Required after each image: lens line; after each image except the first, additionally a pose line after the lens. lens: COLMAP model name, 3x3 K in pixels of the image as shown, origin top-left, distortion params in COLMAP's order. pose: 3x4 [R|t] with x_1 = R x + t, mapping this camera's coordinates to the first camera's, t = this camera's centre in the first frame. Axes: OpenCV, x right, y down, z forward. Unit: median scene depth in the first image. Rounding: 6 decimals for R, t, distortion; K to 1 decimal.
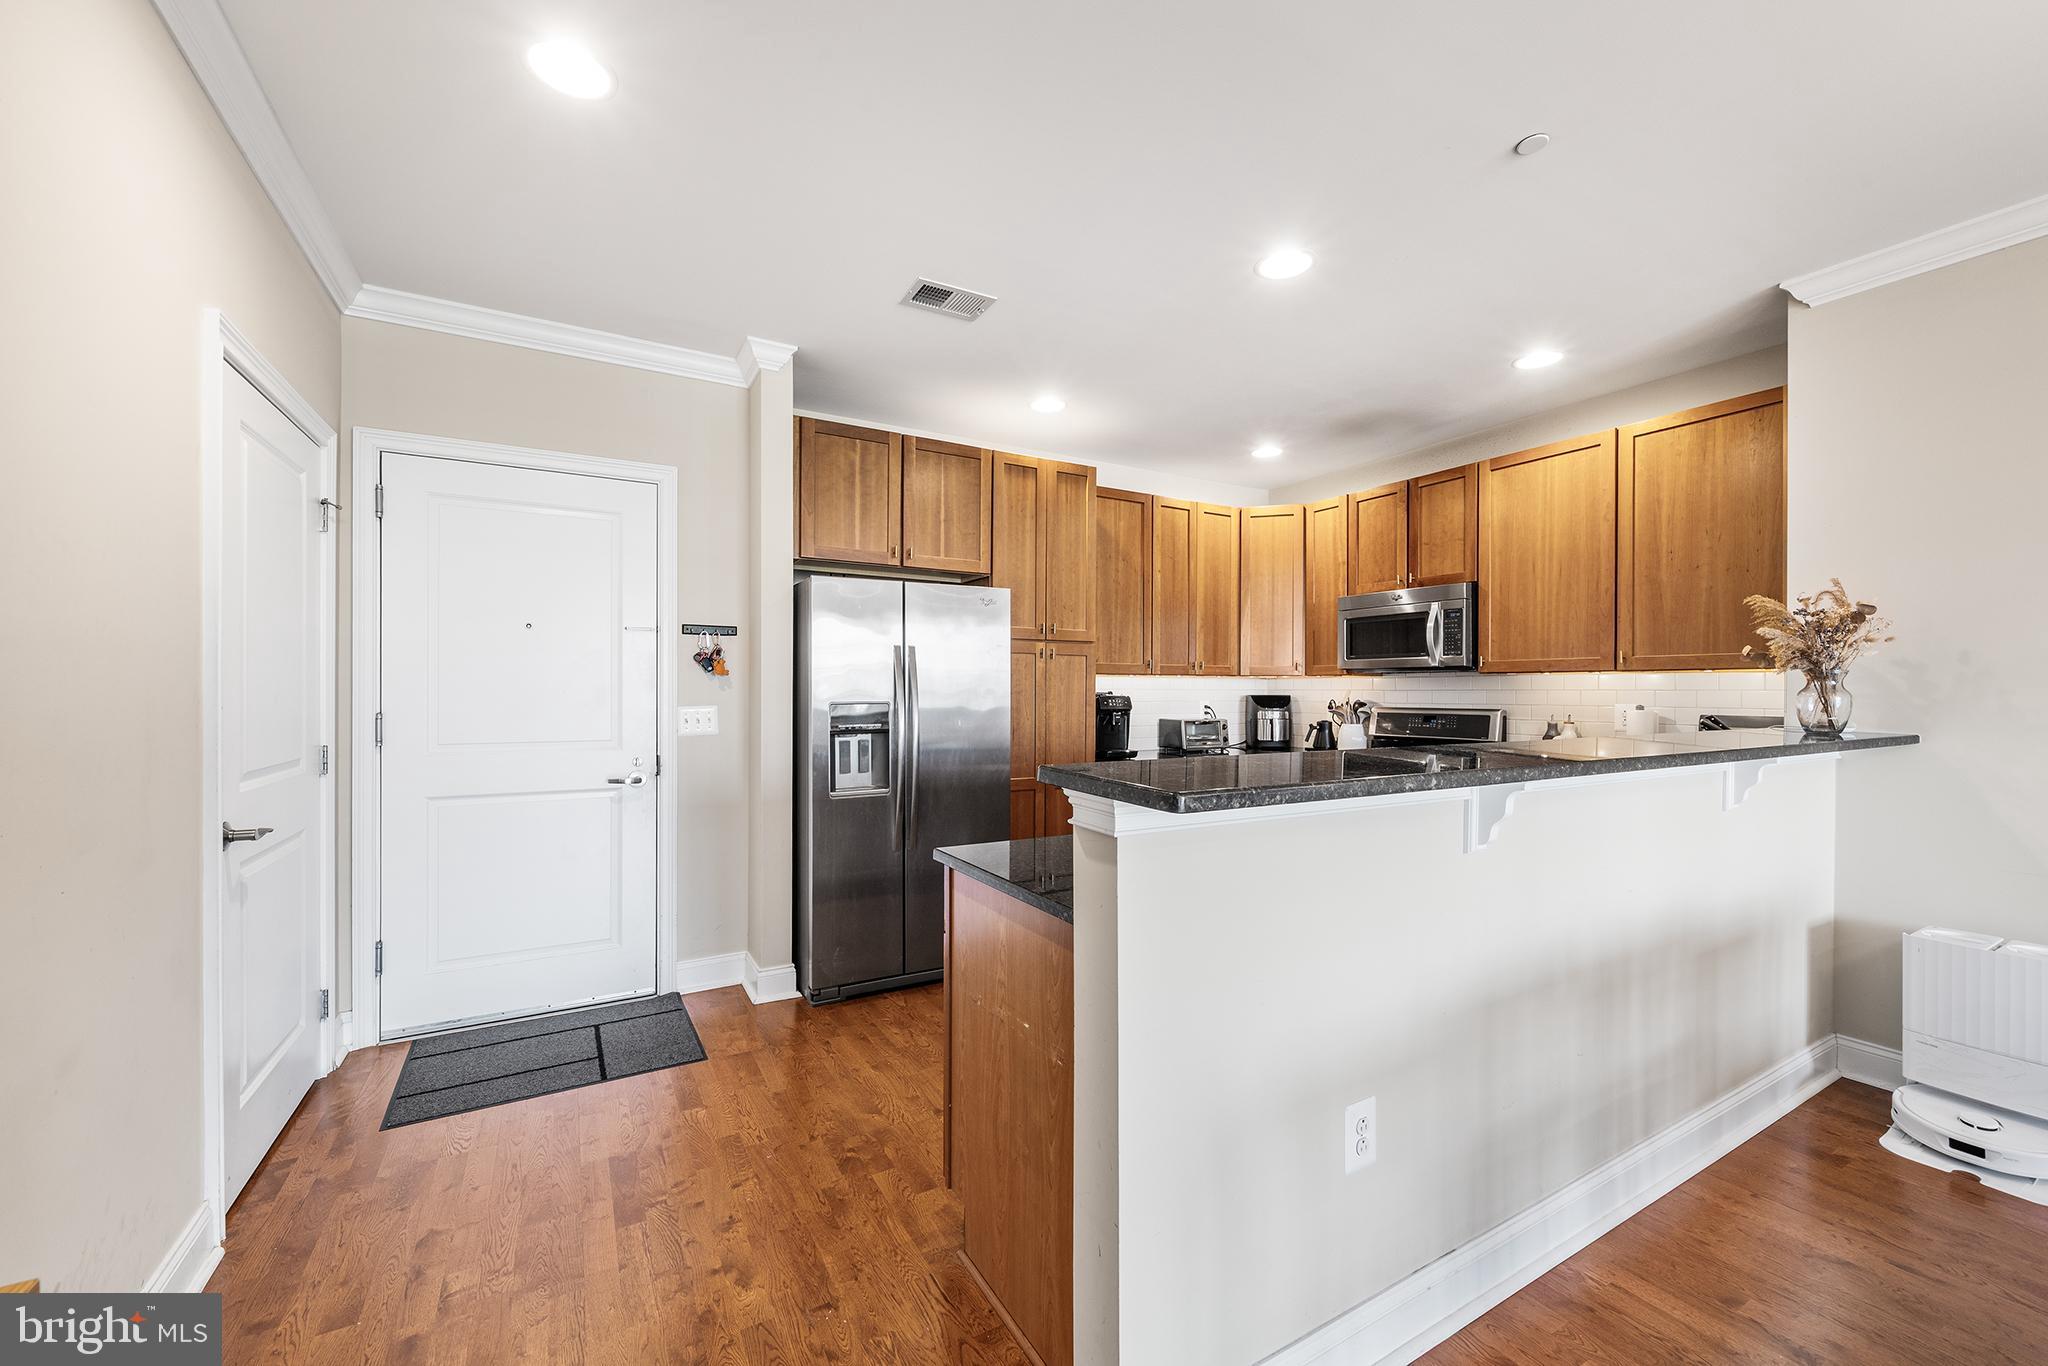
lens RADIAL K [[785.8, 0, 1025.5], [0, 785.8, 693.2], [0, 0, 1]] dist [0.000255, -0.000108]
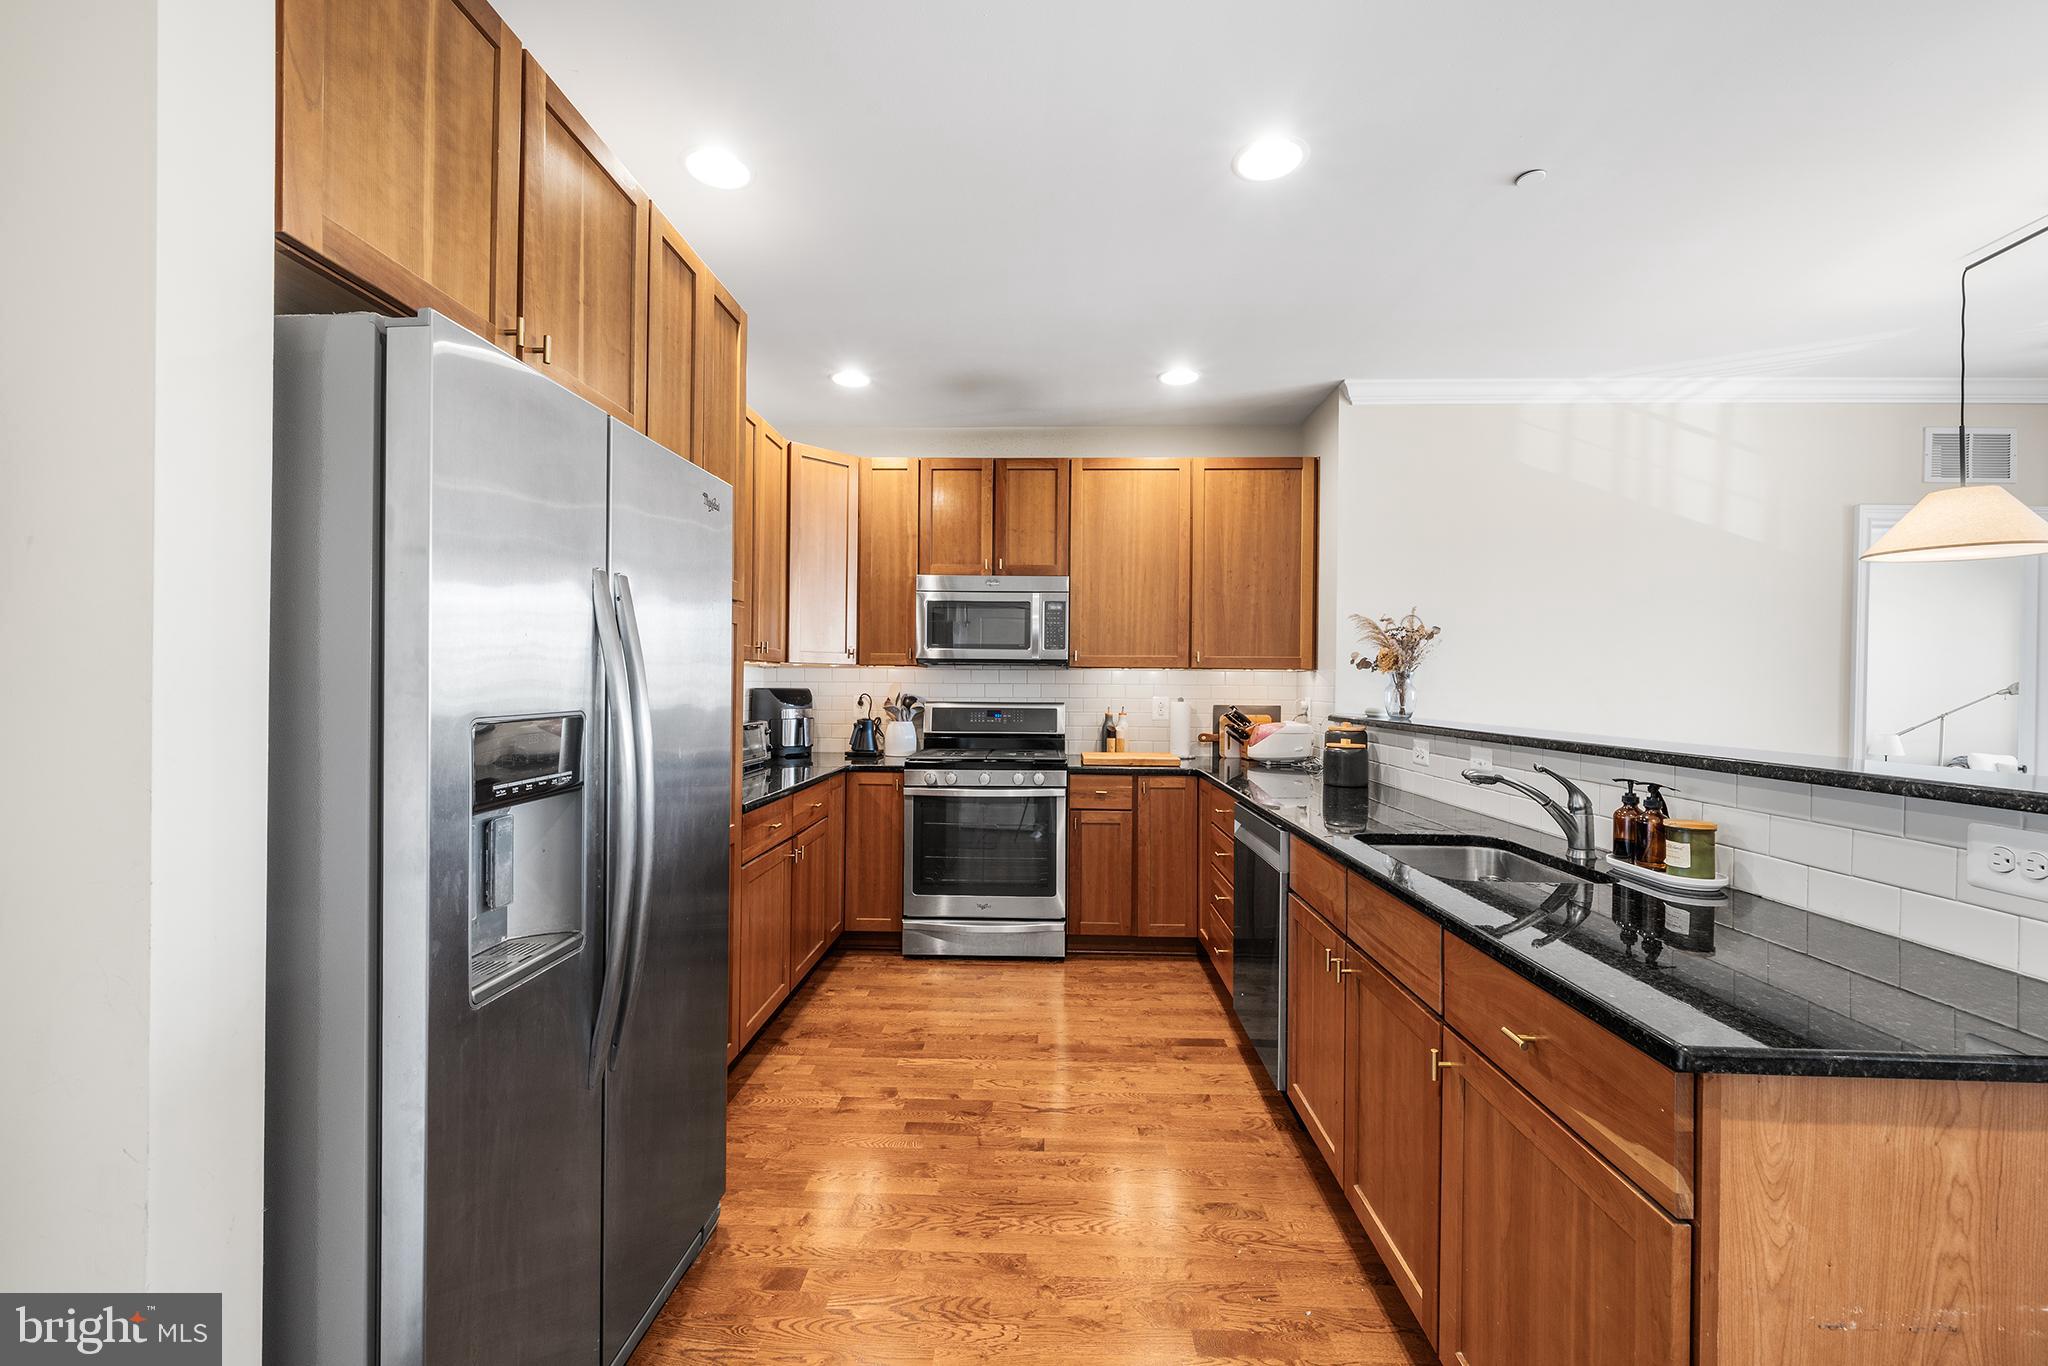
lens RADIAL K [[805.3, 0, 1018.0], [0, 805.3, 687.1], [0, 0, 1]] dist [-0.001959, -0.000693]
pose [[0.534148, 0.001575, 0.845390, -0.336264], [-0.004534, 0.999989, 0.001002, -0.000980], [-0.845379, -0.004368, 0.534149, 0.510699]]
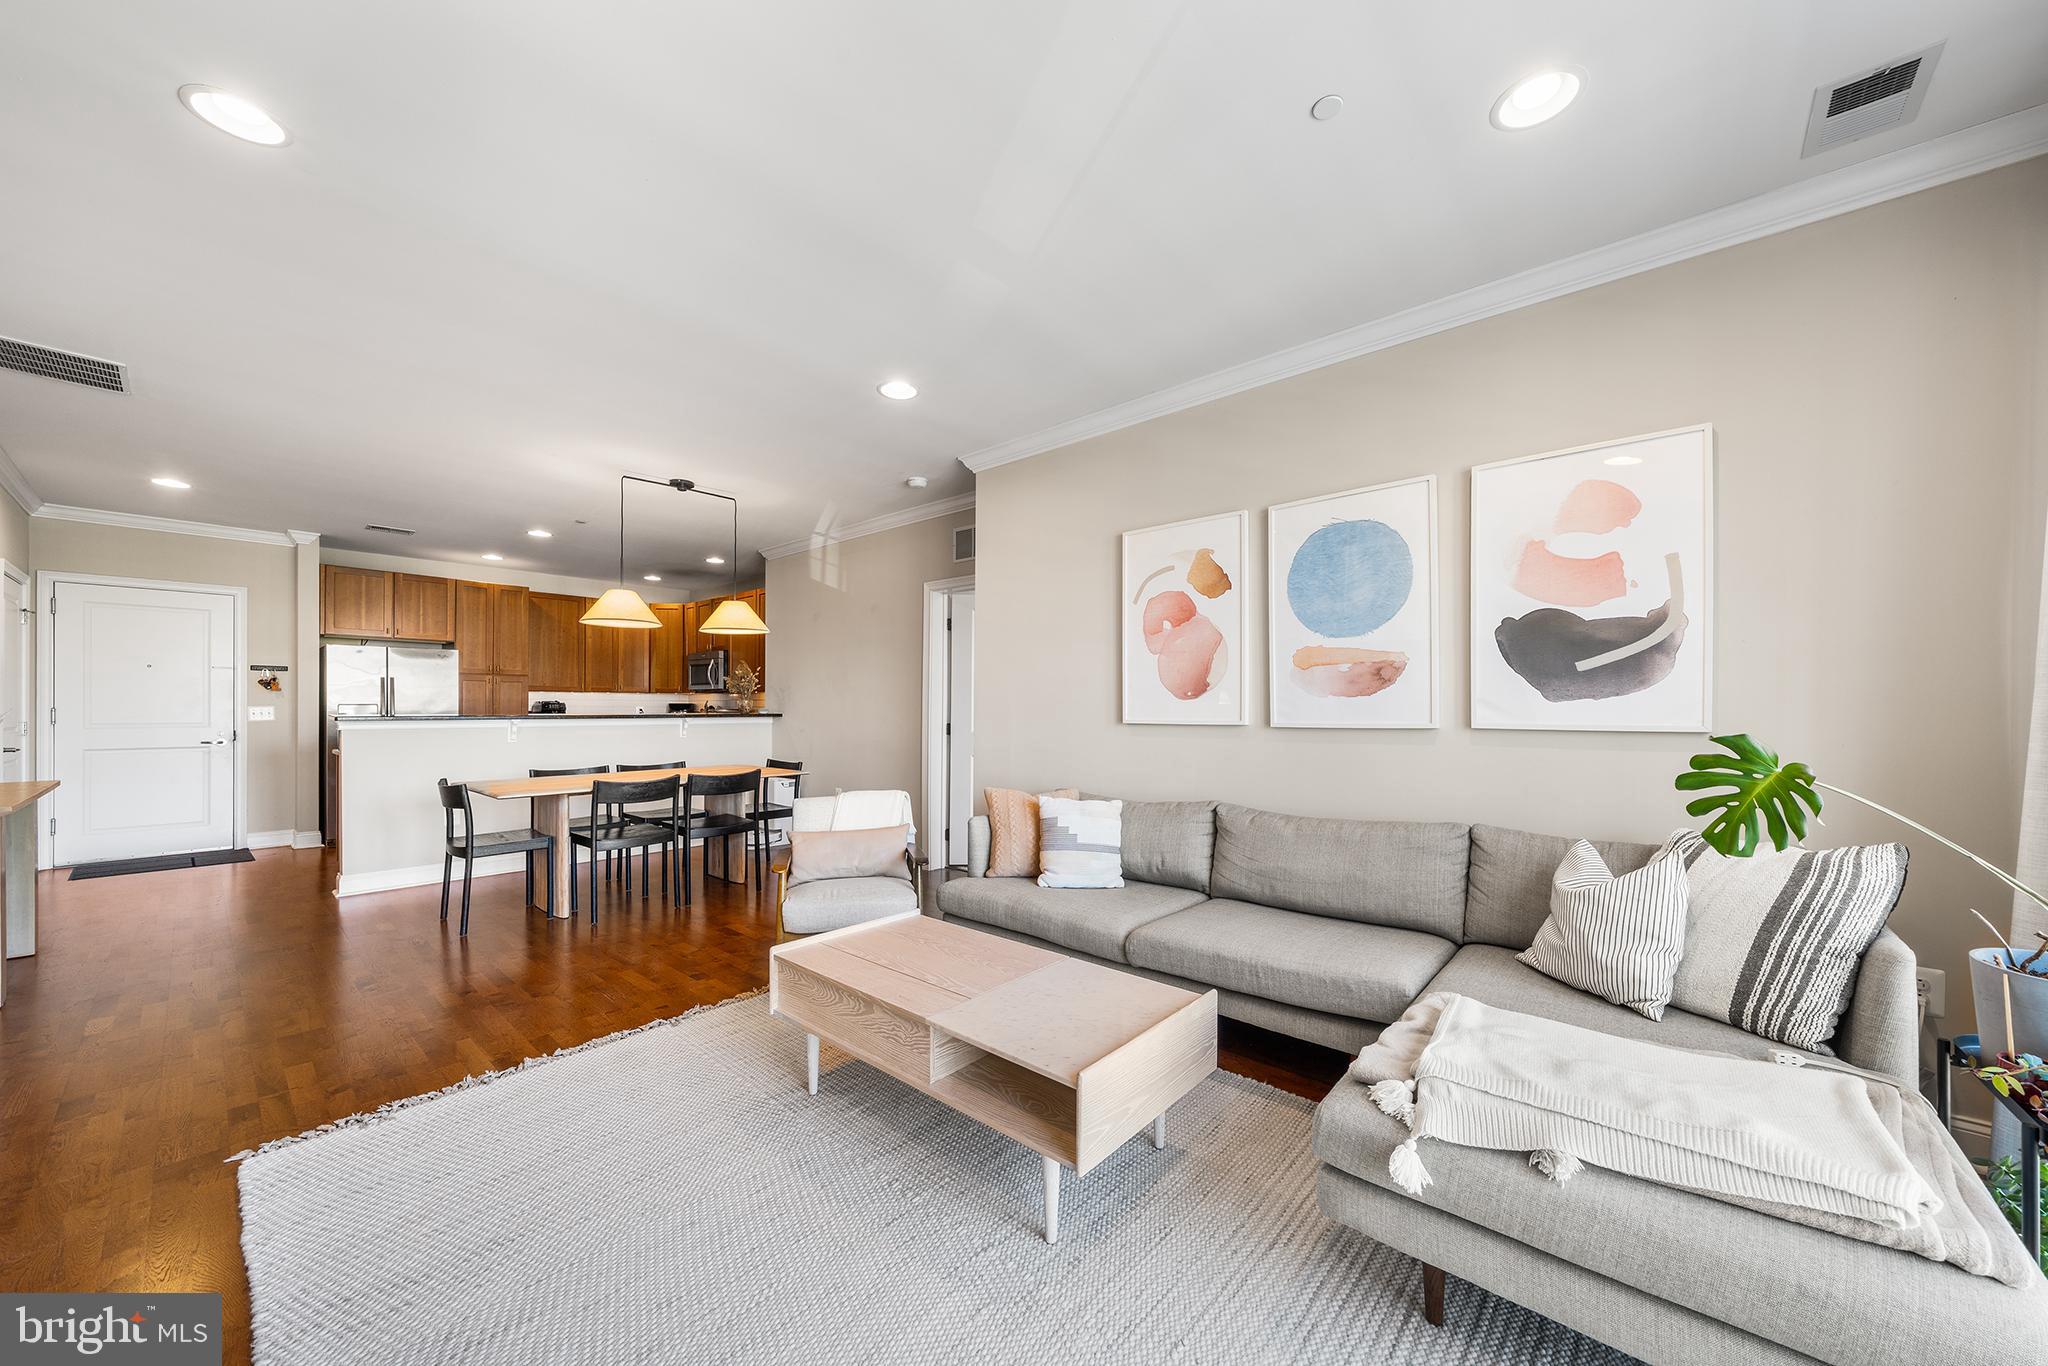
lens RADIAL K [[714.6, 0, 1014.4], [0, 714.6, 707.3], [0, 0, 1]] dist [0.001304, 0.000196]
pose [[0.949795, -0.007016, 0.312794, 0.714078], [0.010222, 0.999911, -0.008610, 0.046594], [-0.312706, 0.011375, 0.949782, -1.140374]]
